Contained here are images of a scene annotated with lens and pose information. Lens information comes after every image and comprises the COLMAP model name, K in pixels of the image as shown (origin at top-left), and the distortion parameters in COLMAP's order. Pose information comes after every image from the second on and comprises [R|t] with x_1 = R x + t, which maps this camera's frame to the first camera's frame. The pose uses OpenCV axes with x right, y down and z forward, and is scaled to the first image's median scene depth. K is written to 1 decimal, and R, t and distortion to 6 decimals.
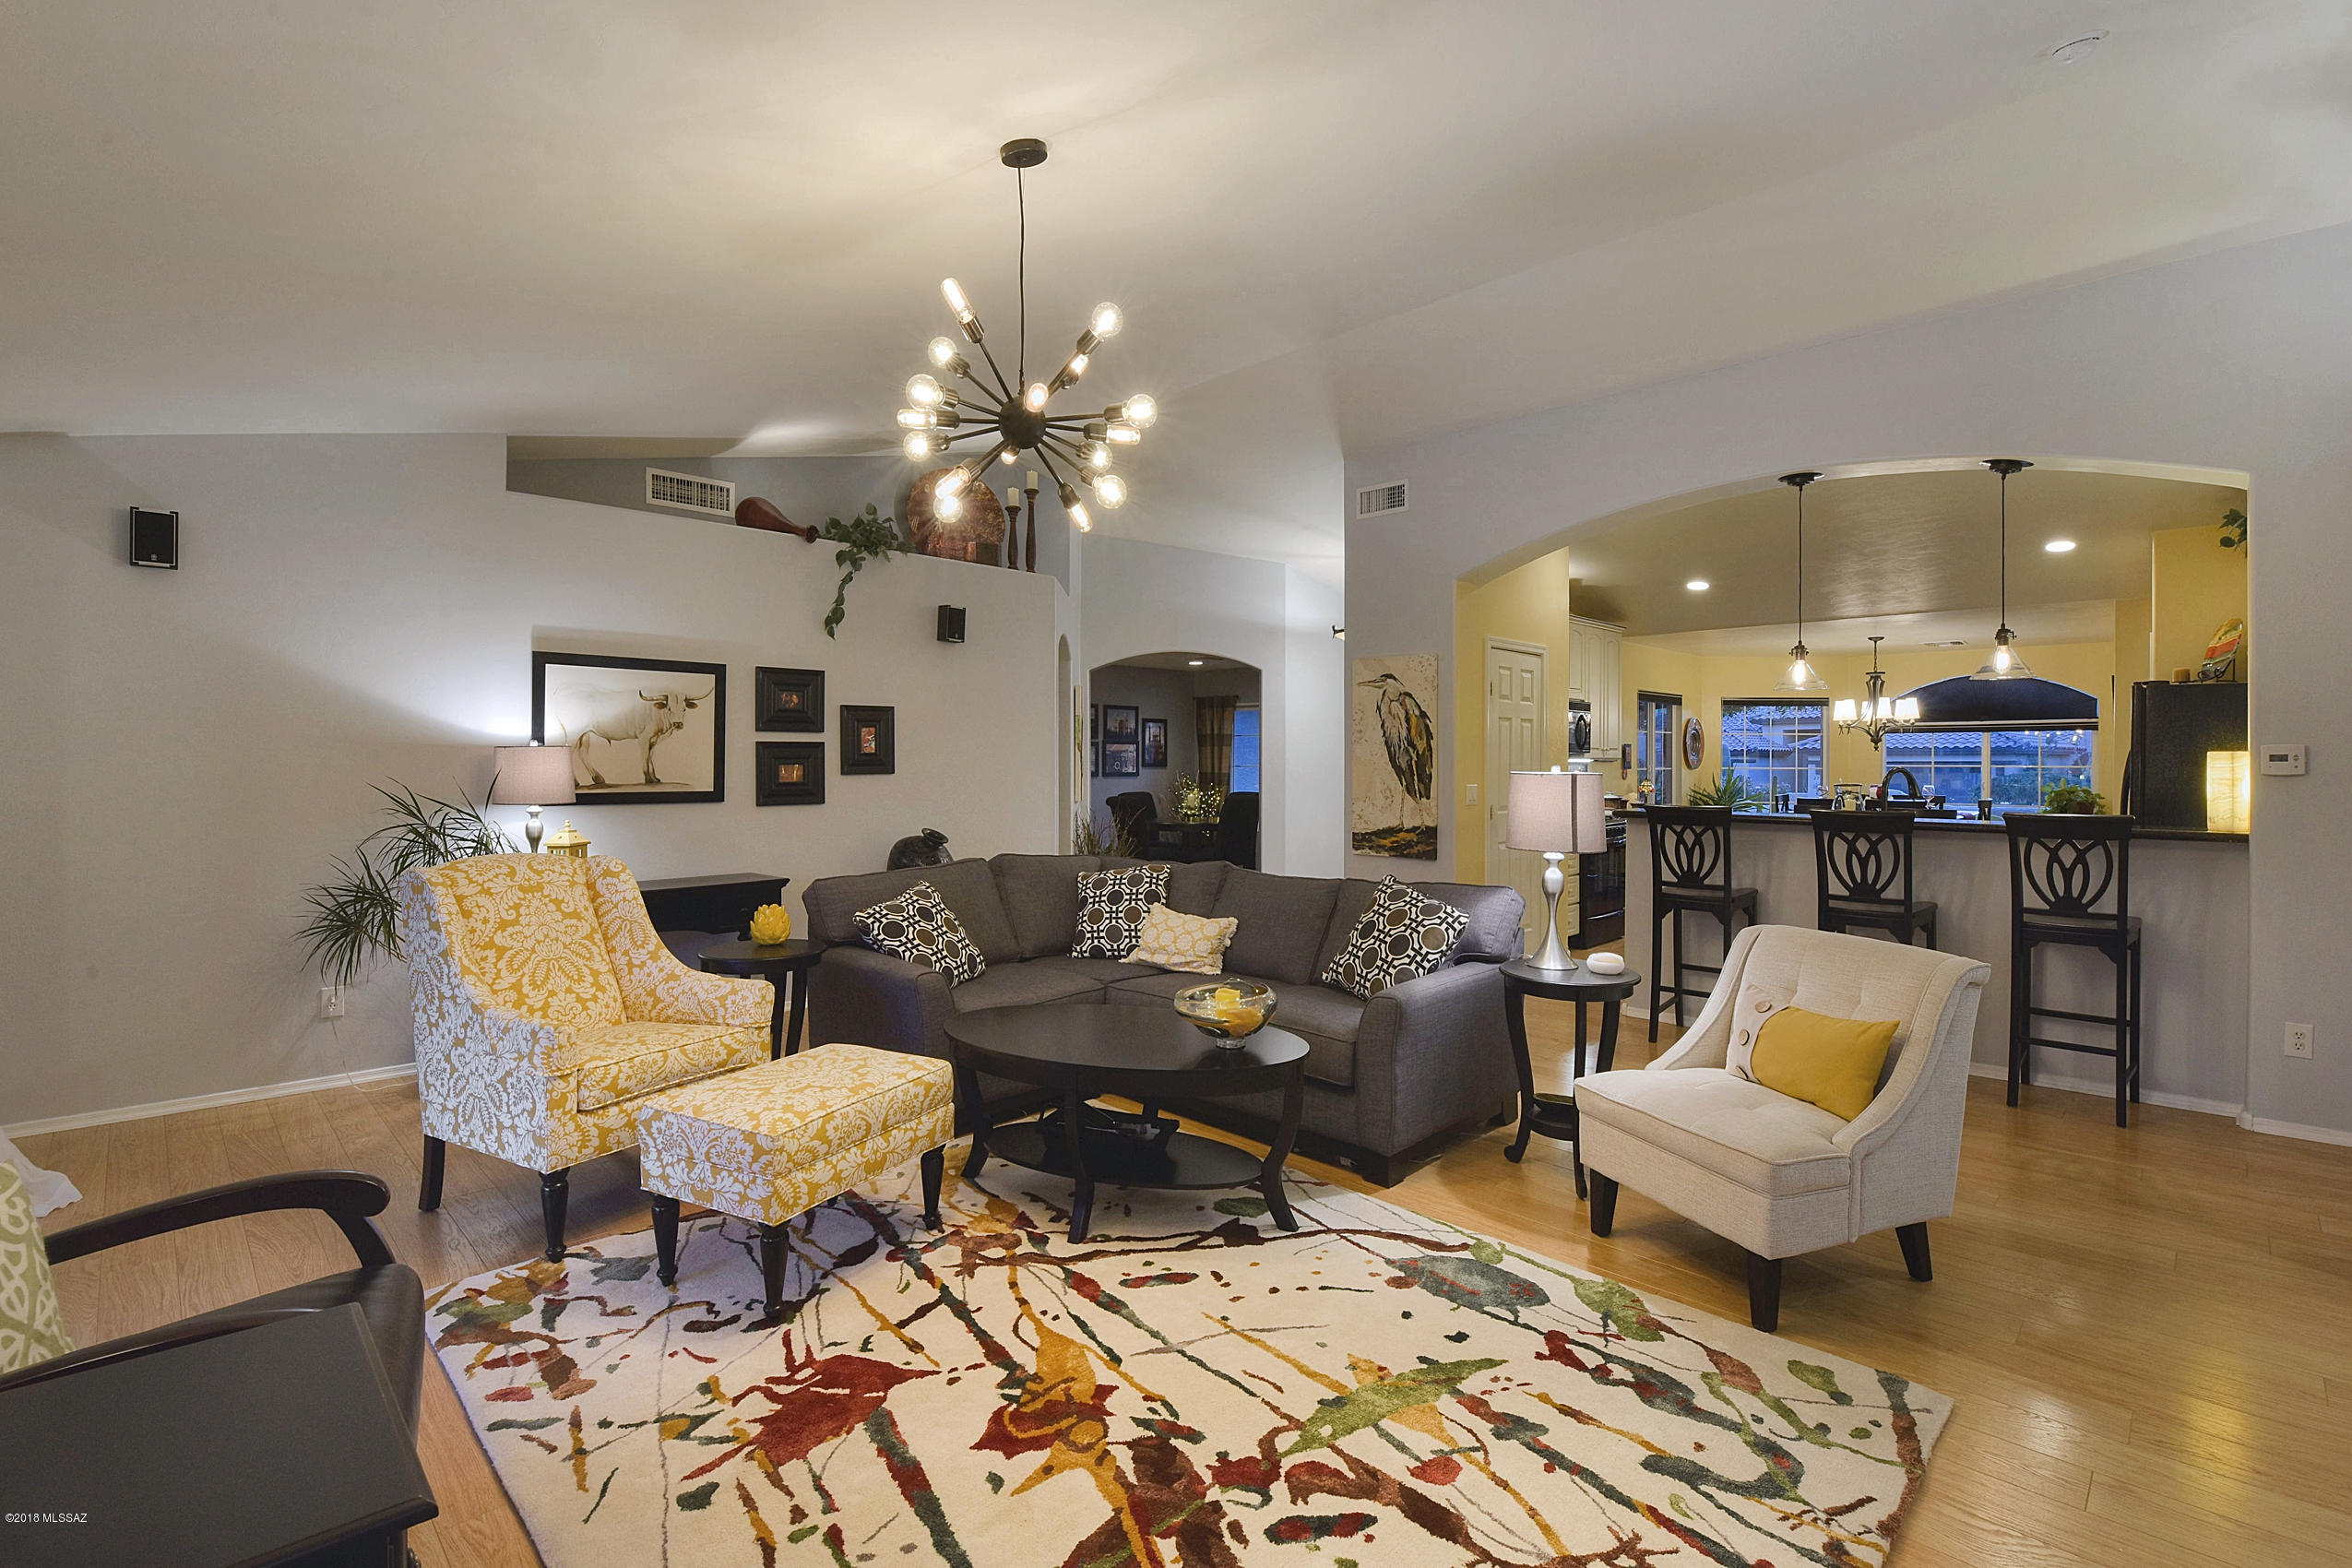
lens RADIAL K [[1119.8, 0, 1192.6], [0, 1119.8, 754.1], [0, 0, 1]] dist [0.000478, -0.007108]
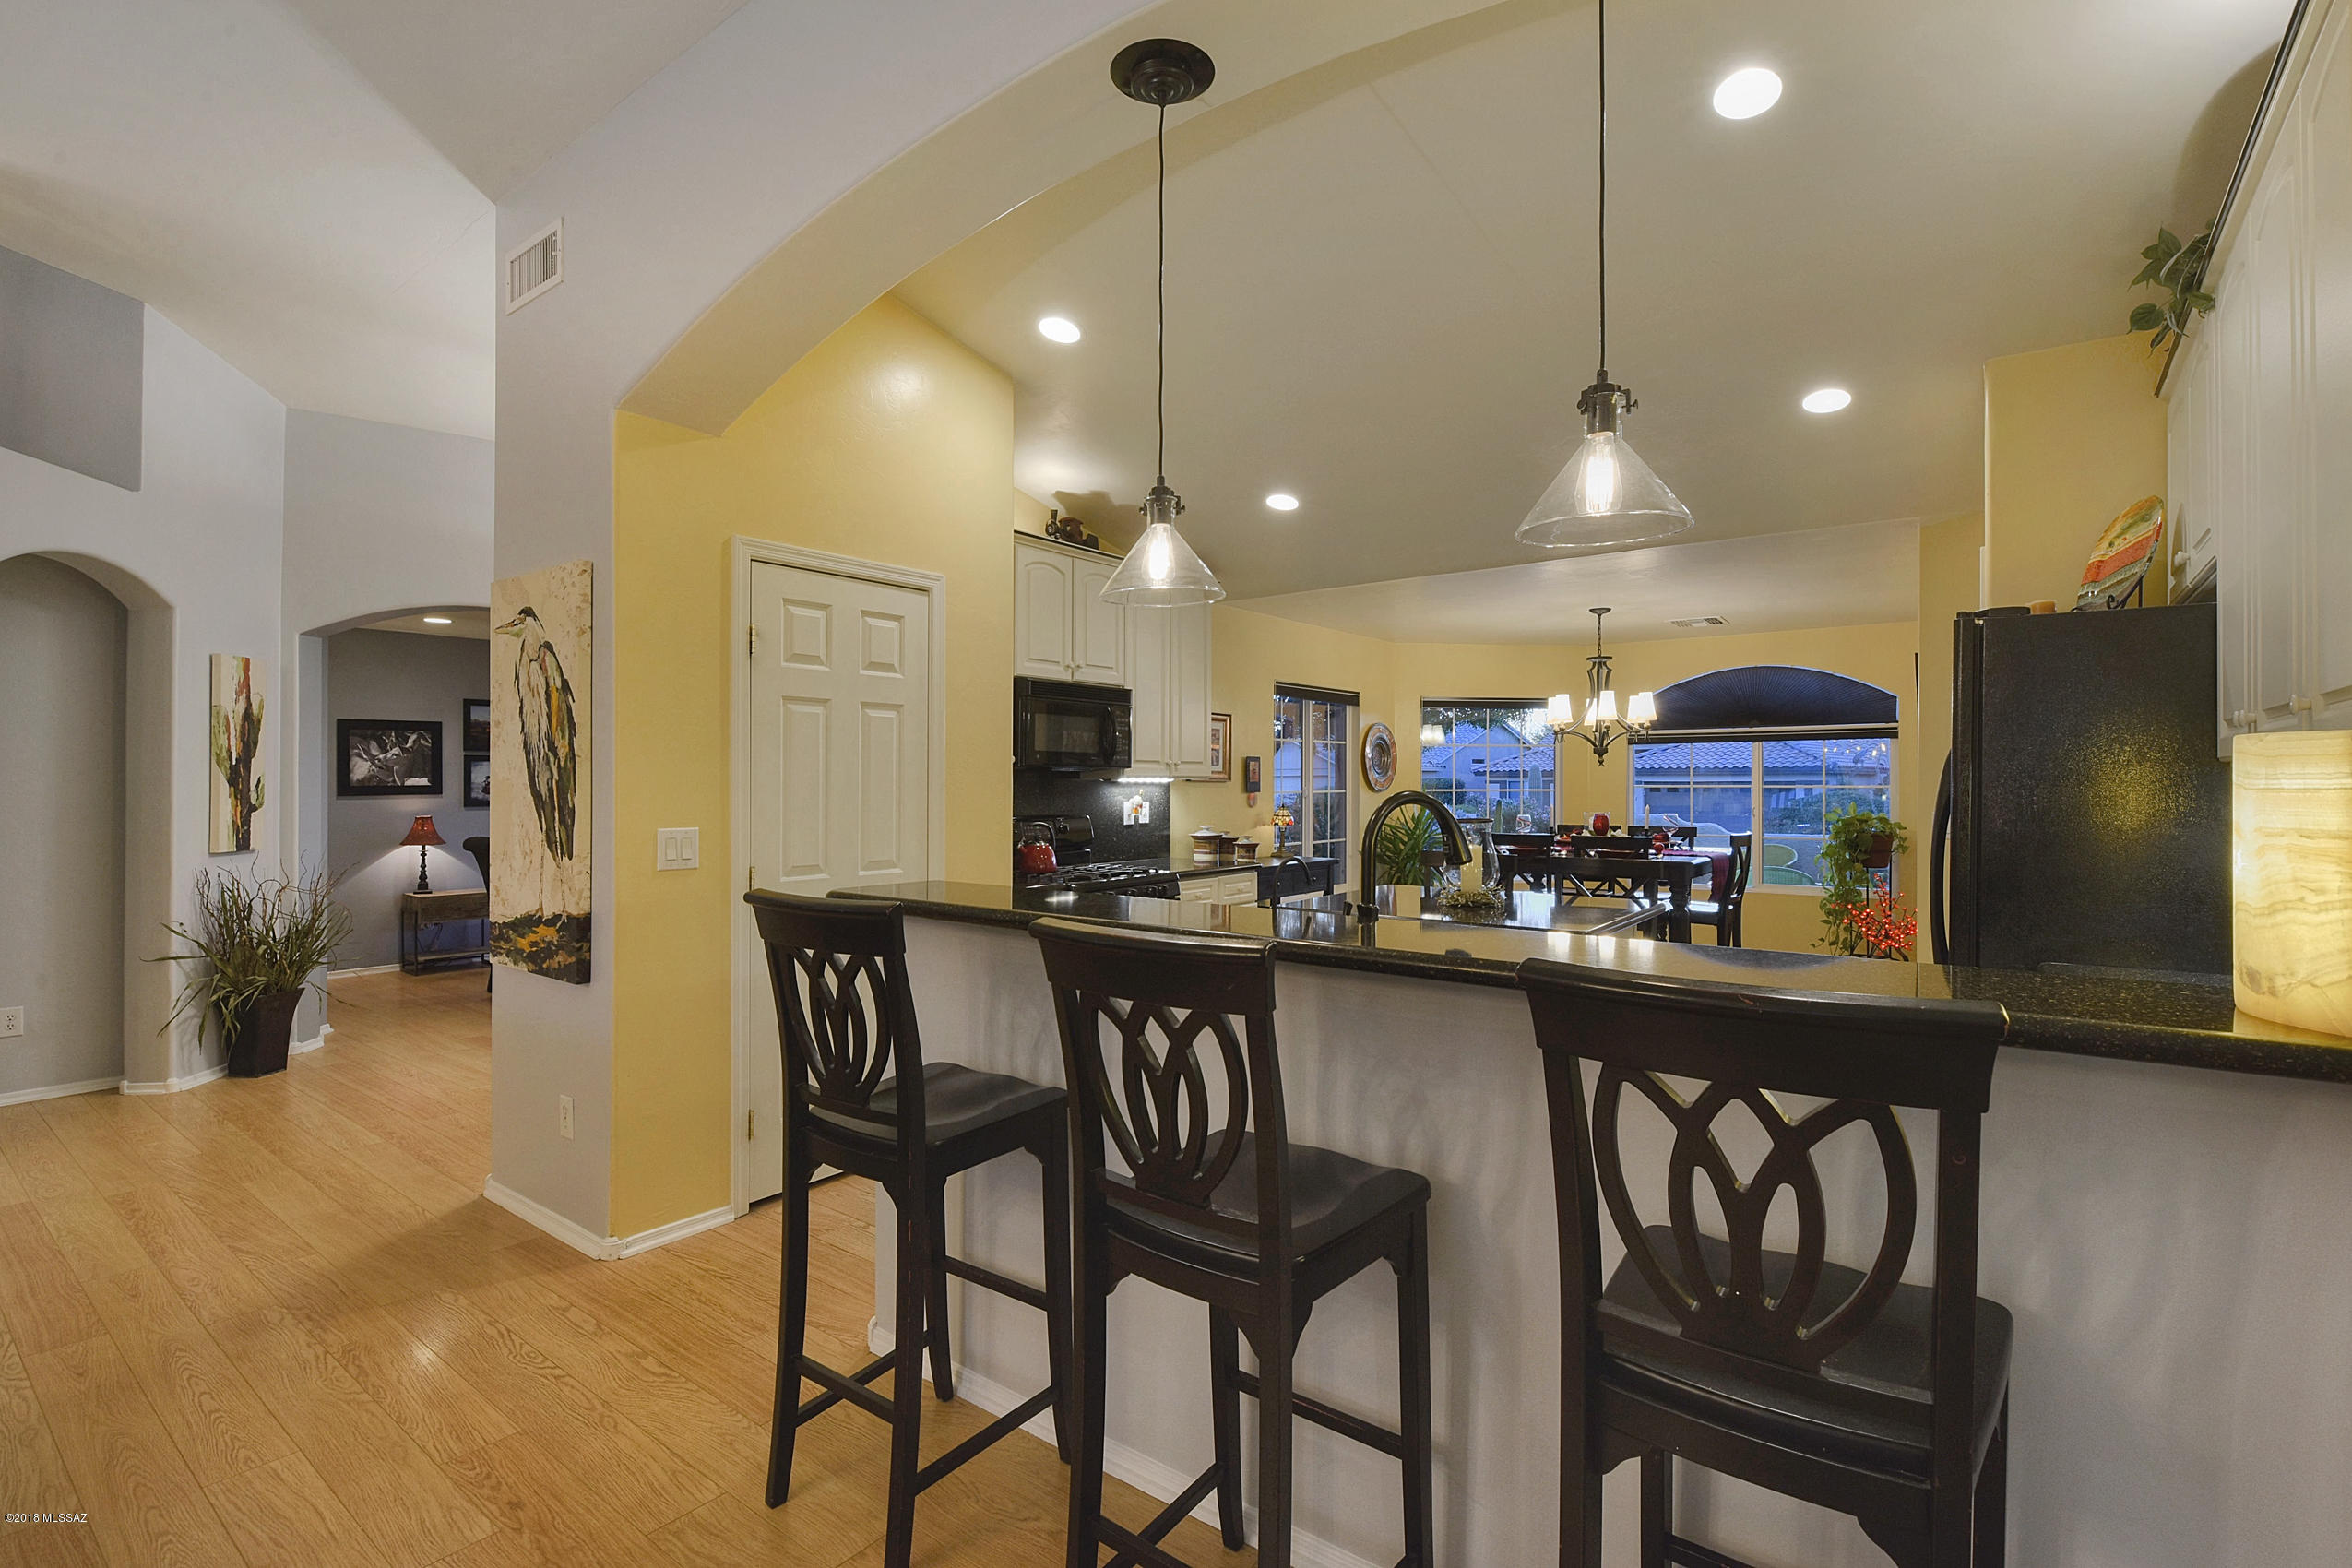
lens RADIAL K [[1086.9, 0, 1122.8], [0, 1086.9, 776.4], [0, 0, 1]] dist [-0.000519, -0.000632]
pose [[0.998312, -0.003159, 0.058001, 0.417441], [0.003181, 0.999995, -0.000284, 0.005021], [-0.057999, 0.000468, 0.998317, 0.505903]]
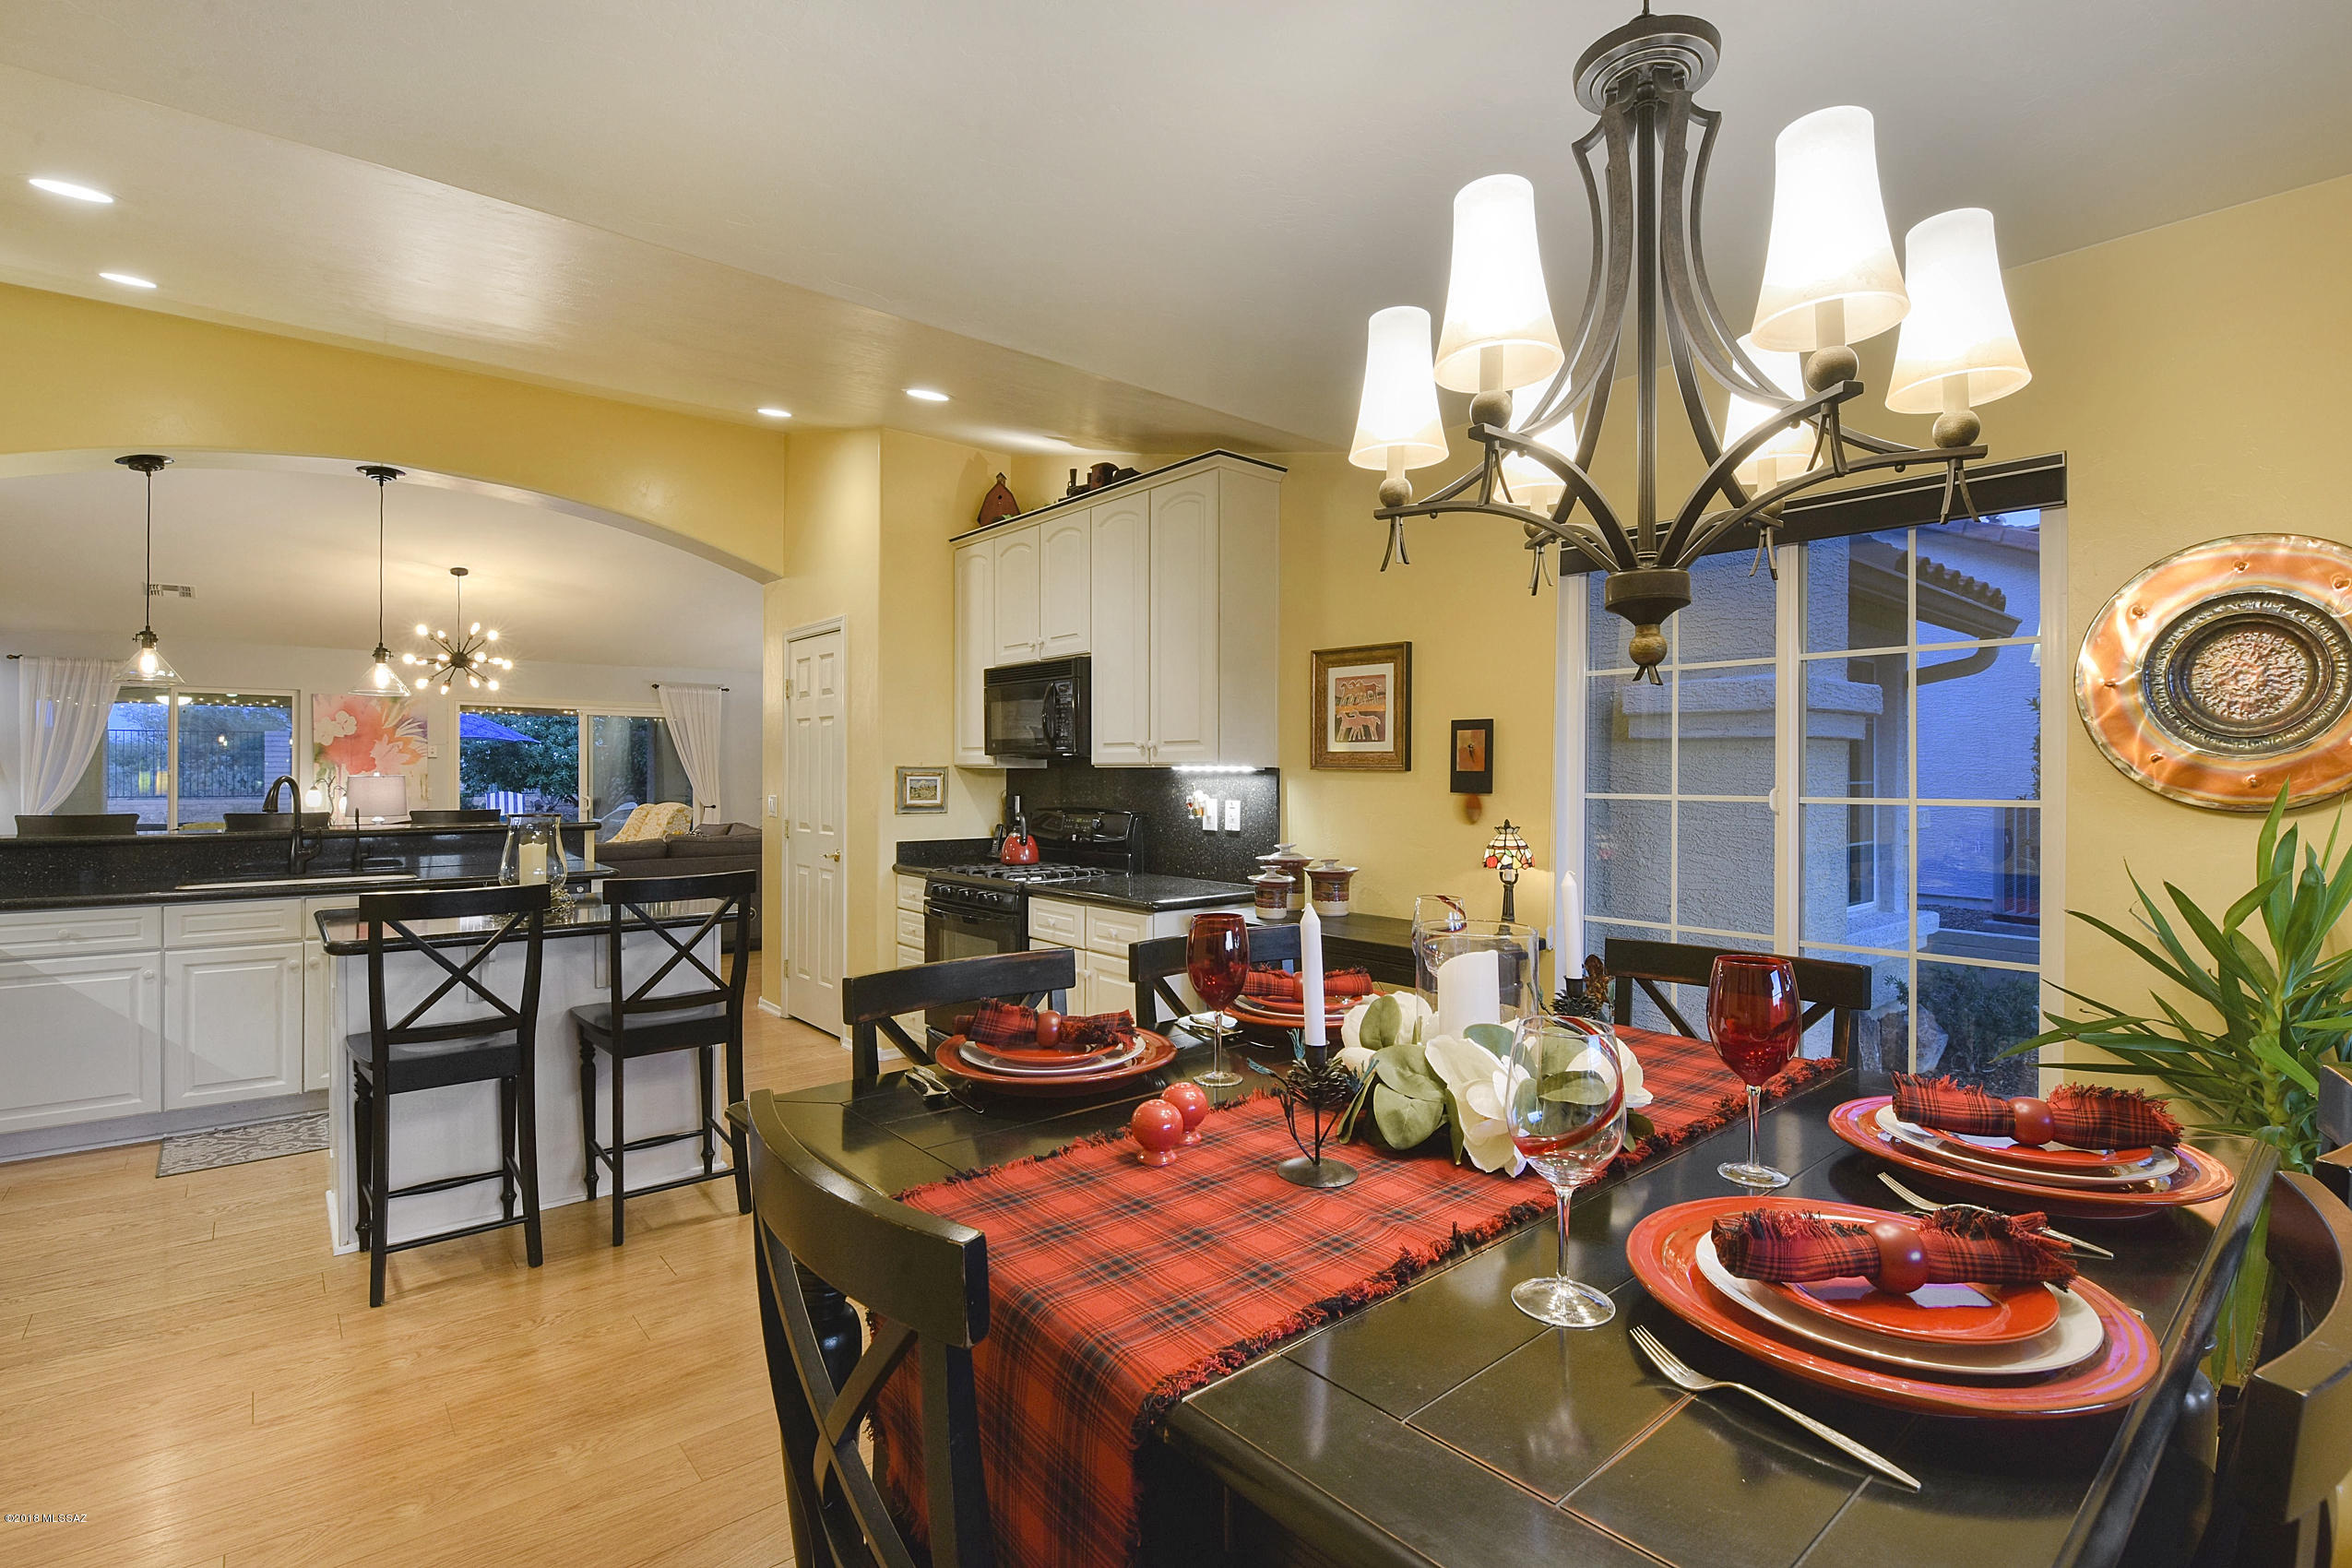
lens RADIAL K [[1086.9, 0, 1122.8], [0, 1086.9, 776.4], [0, 0, 1]] dist [-0.000519, -0.000632]
pose [[-0.147341, 0.001410, -0.989085, 1.240033], [0.002342, 0.999997, 0.001076, 0.012655], [0.989083, -0.002158, -0.147344, 1.602513]]
